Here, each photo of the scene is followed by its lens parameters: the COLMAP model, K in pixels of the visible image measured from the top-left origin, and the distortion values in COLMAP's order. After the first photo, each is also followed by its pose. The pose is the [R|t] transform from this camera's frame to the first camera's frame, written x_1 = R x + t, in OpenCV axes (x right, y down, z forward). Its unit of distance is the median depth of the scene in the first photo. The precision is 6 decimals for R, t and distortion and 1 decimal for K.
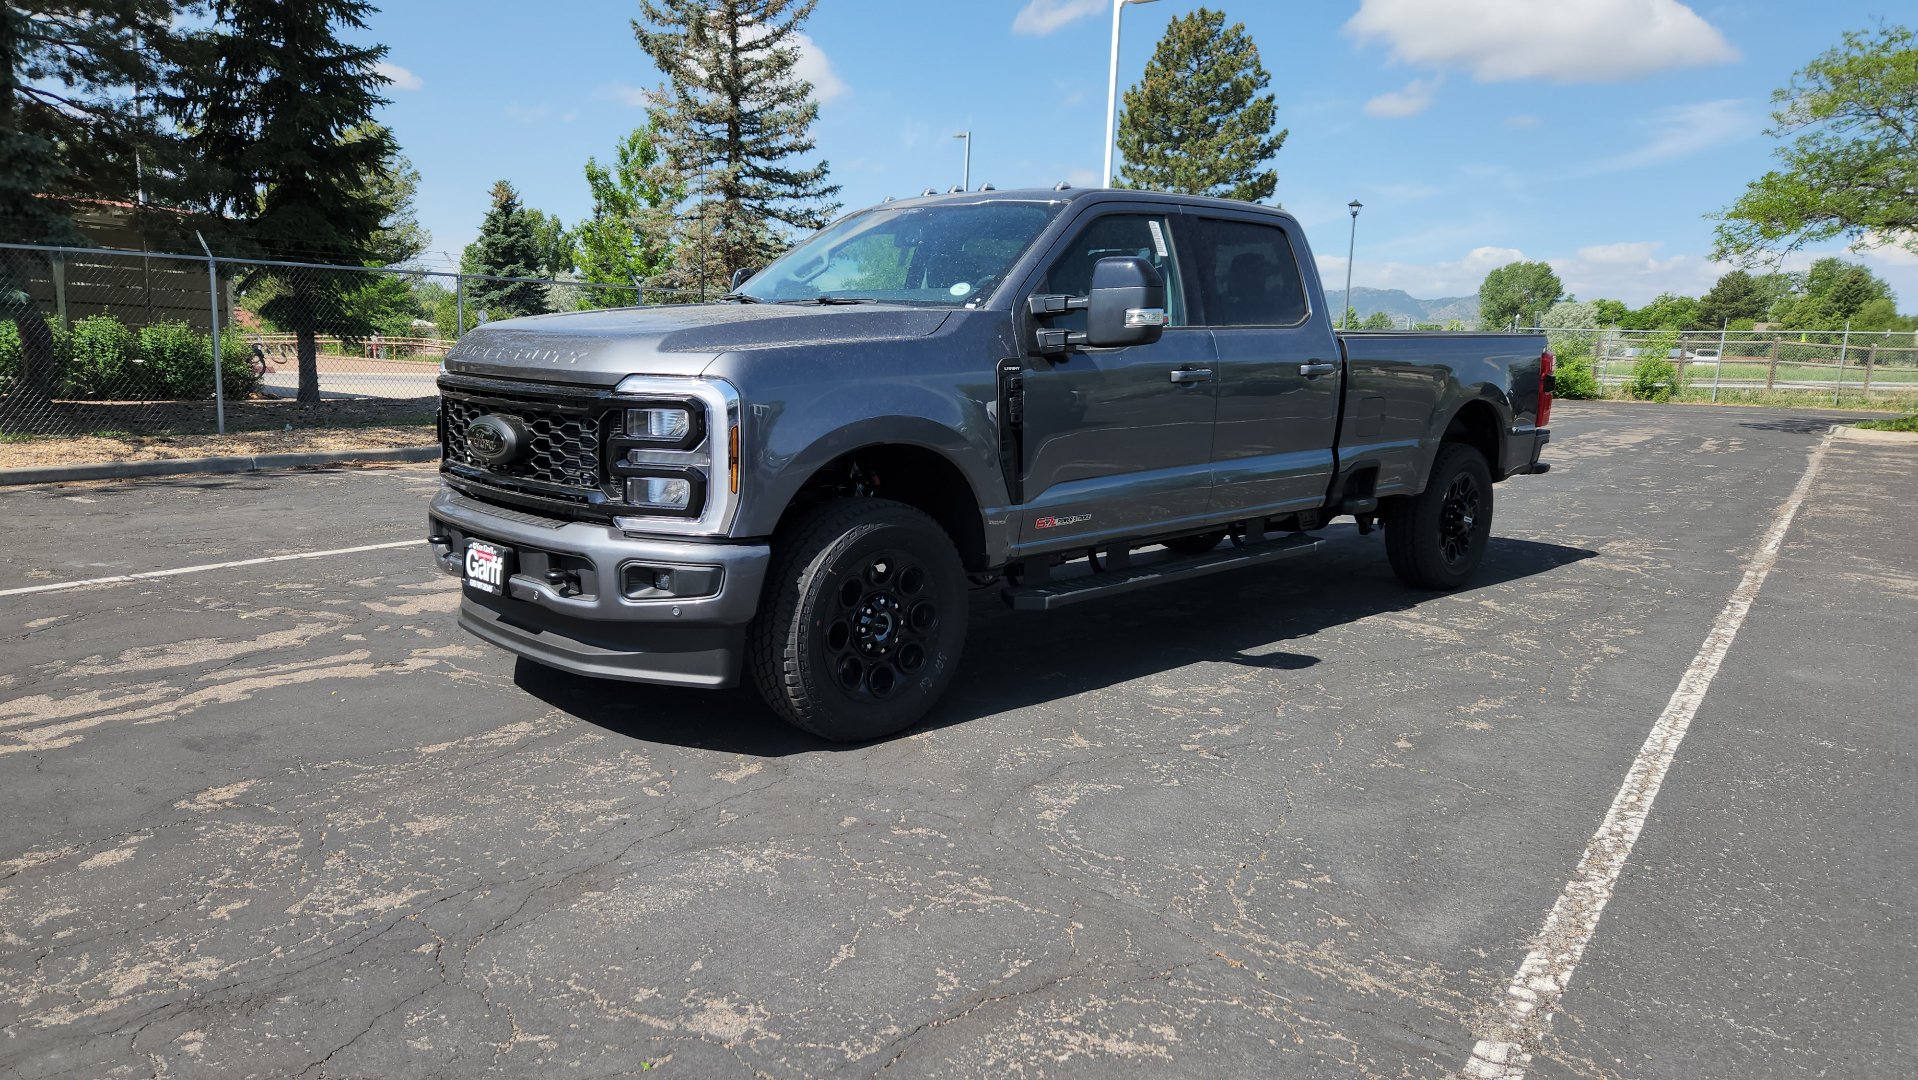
lens RADIAL K [[1284.0, 0, 921.2], [0, 1284.0, 562.5], [0, 0, 1]] dist [0.074161, -0.063436]
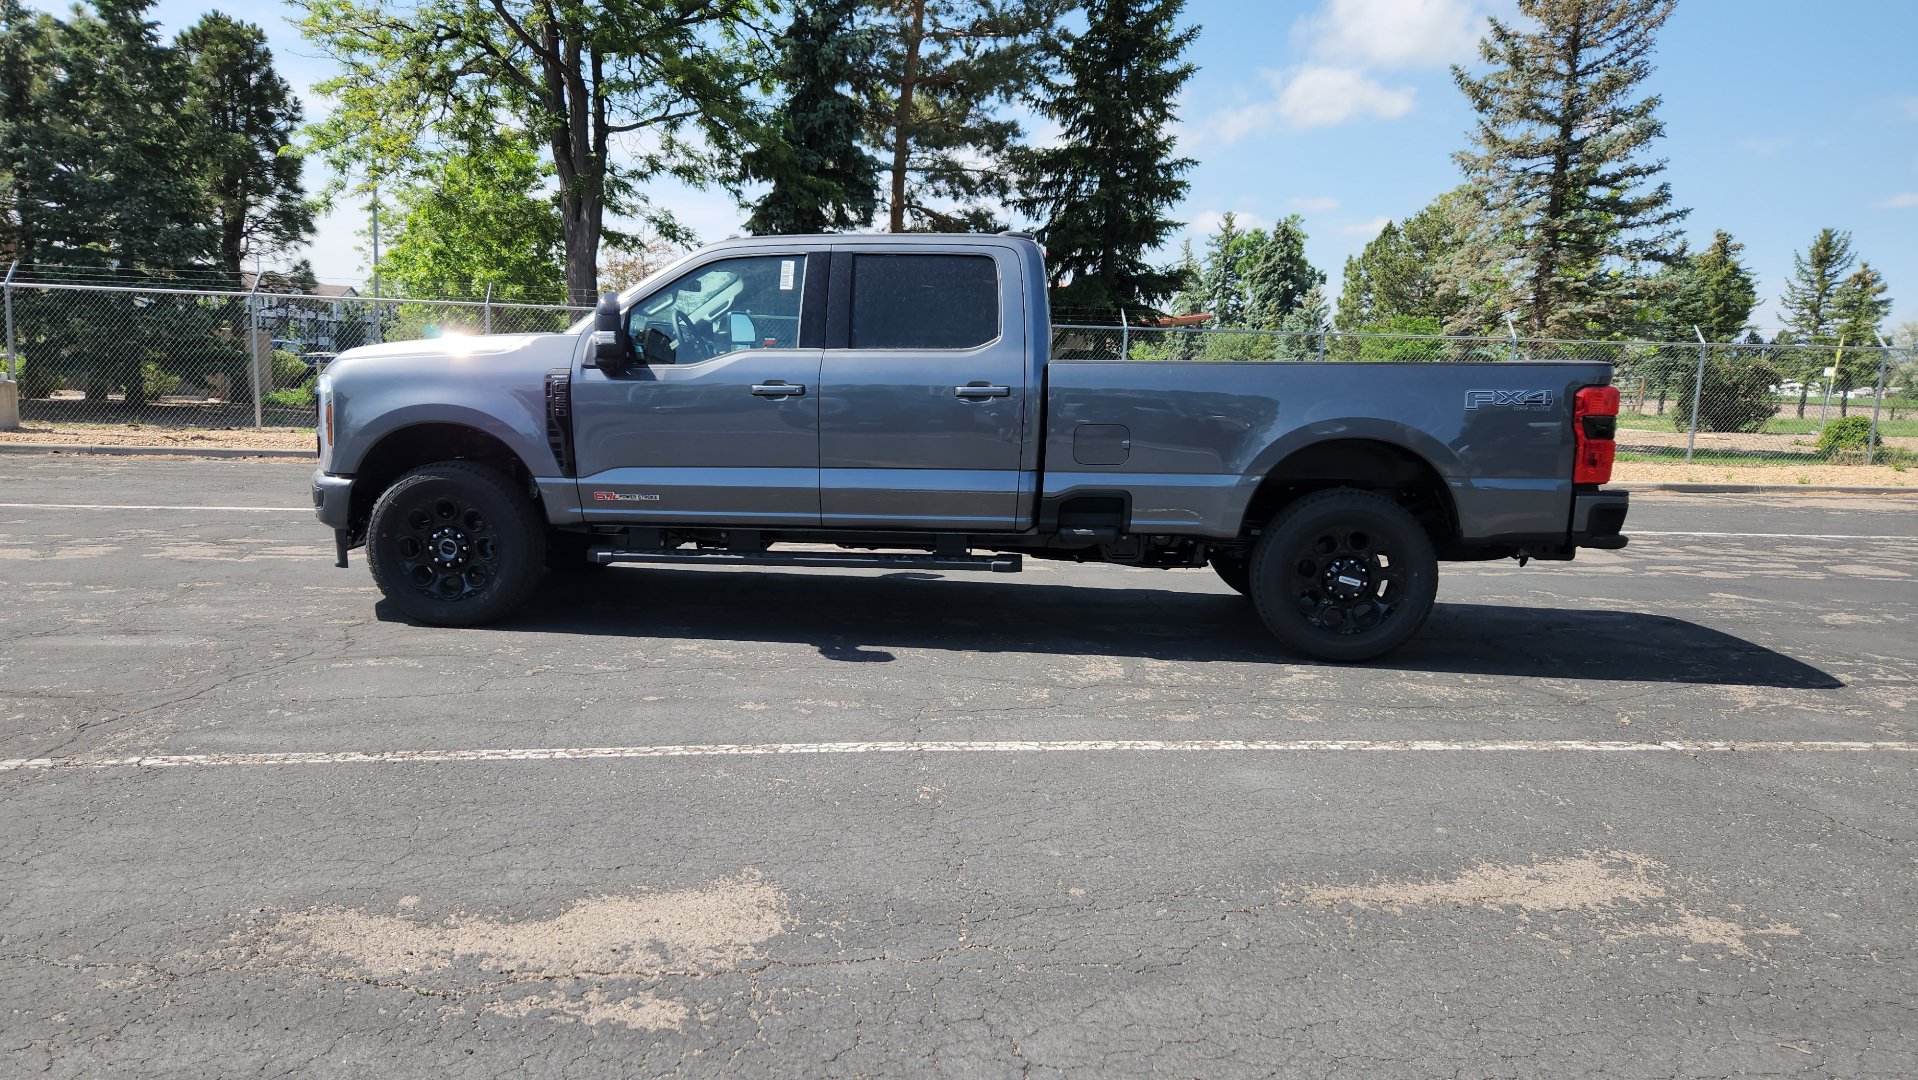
lens RADIAL K [[1275.4, 0, 928.4], [0, 1275.4, 543.4], [0, 0, 1]] dist [0.073865, -0.063169]
pose [[0.673948, 0.098039, -0.732245, 1.225700], [-0.138427, 0.990359, 0.005191, -0.034242], [0.725694, 0.097864, 0.681022, 0.341820]]
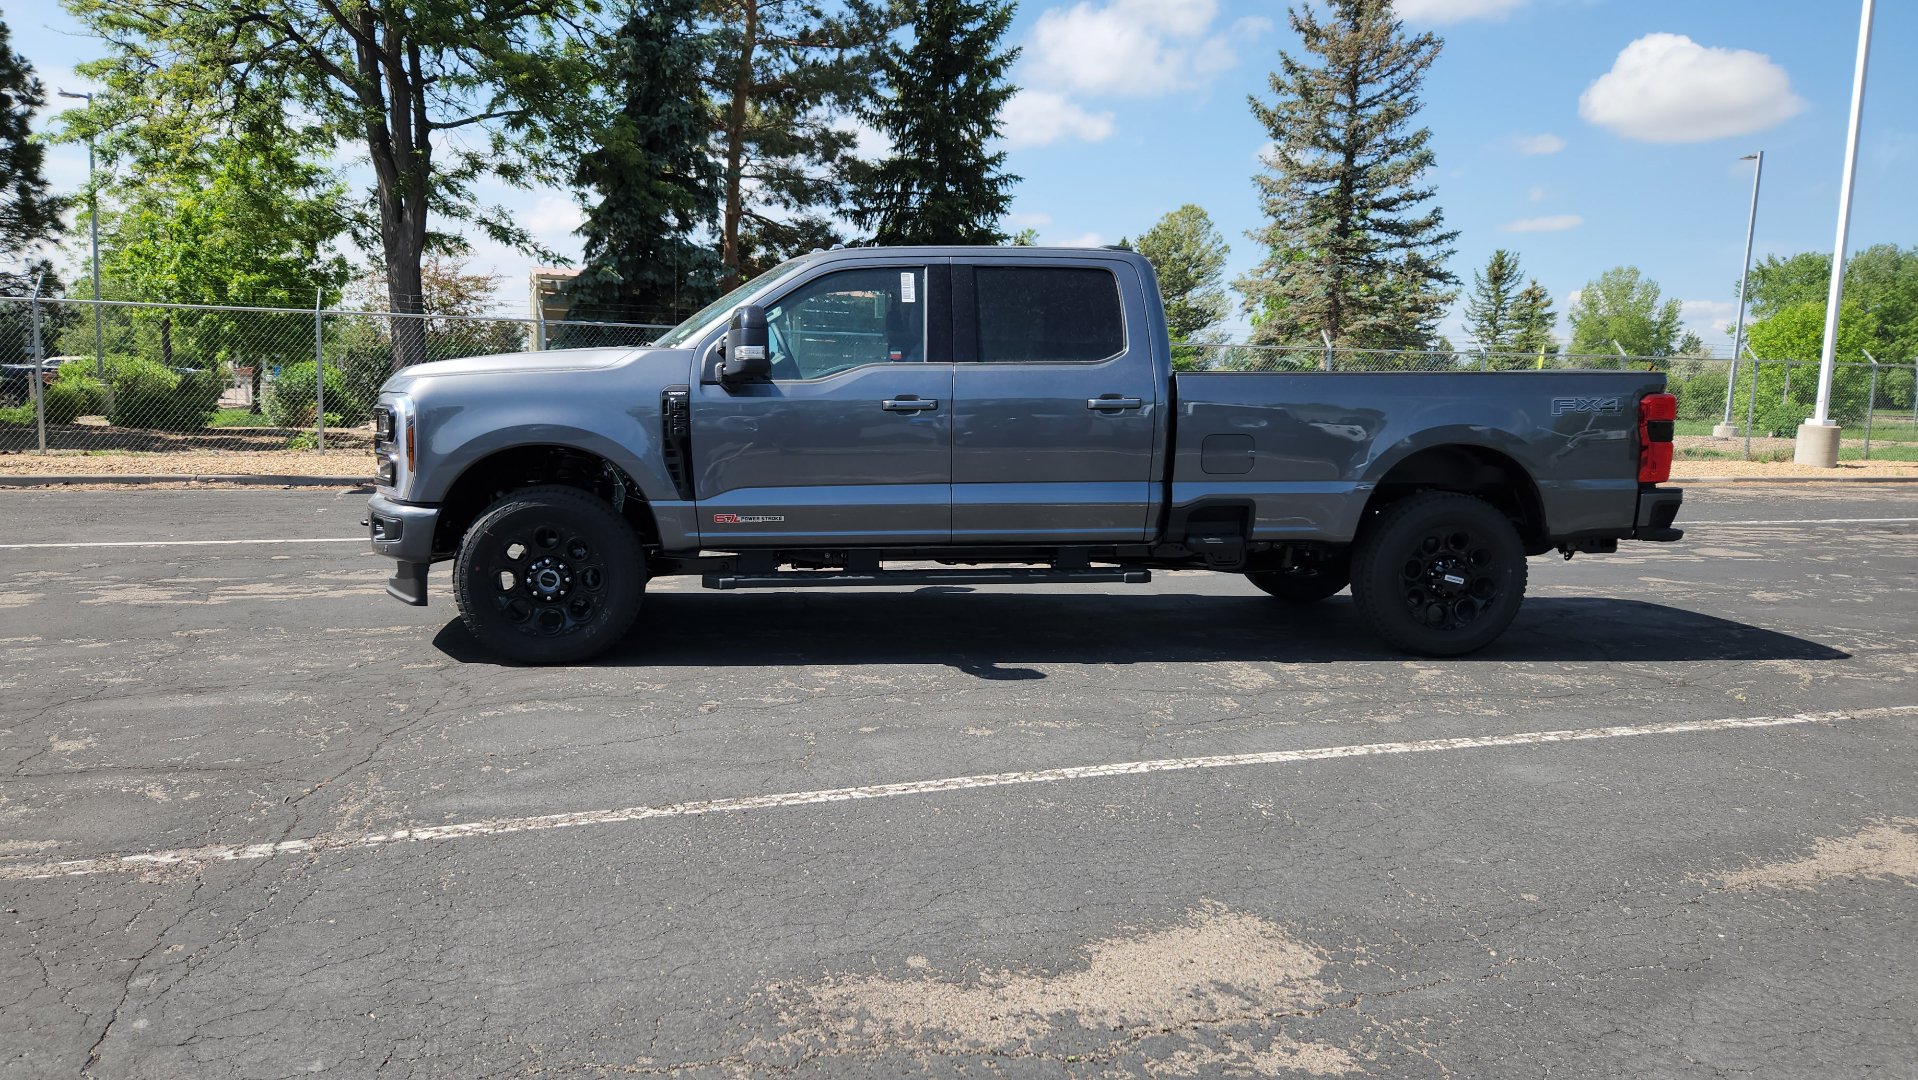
lens RADIAL K [[1279.0, 0, 923.6], [0, 1279.0, 523.4], [0, 0, 1]] dist [0.075455, -0.064616]
pose [[0.808147, 0.060435, -0.585872, 0.934536], [-0.103755, 0.993774, -0.040607, 0.003636], [0.579770, 0.093603, 0.809386, 0.108227]]
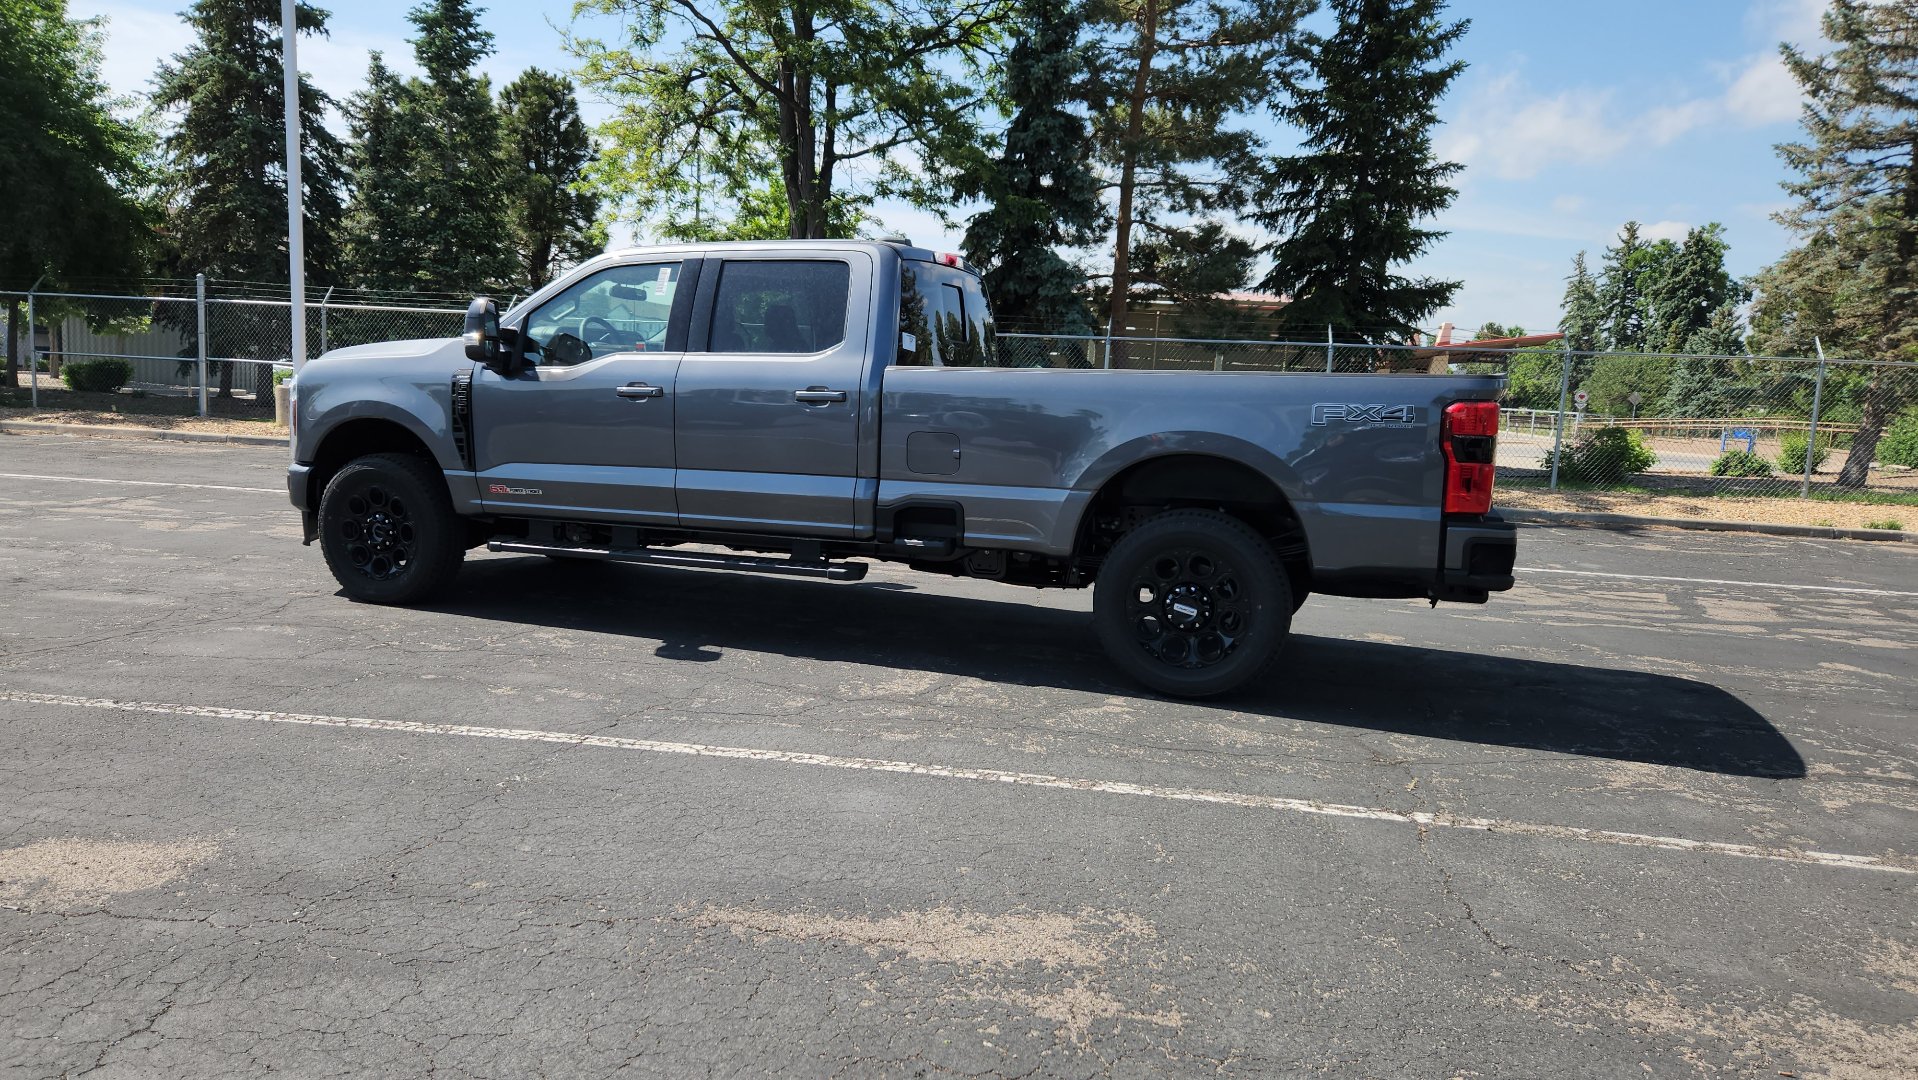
lens RADIAL K [[1272.7, 0, 921.1], [0, 1272.7, 533.2], [0, 0, 1]] dist [0.073128, -0.058250]
pose [[0.443224, 0.105460, -0.890186, 1.481173], [-0.182211, 0.982923, 0.025723, -0.099059], [0.877697, 0.150801, 0.454871, 0.745961]]
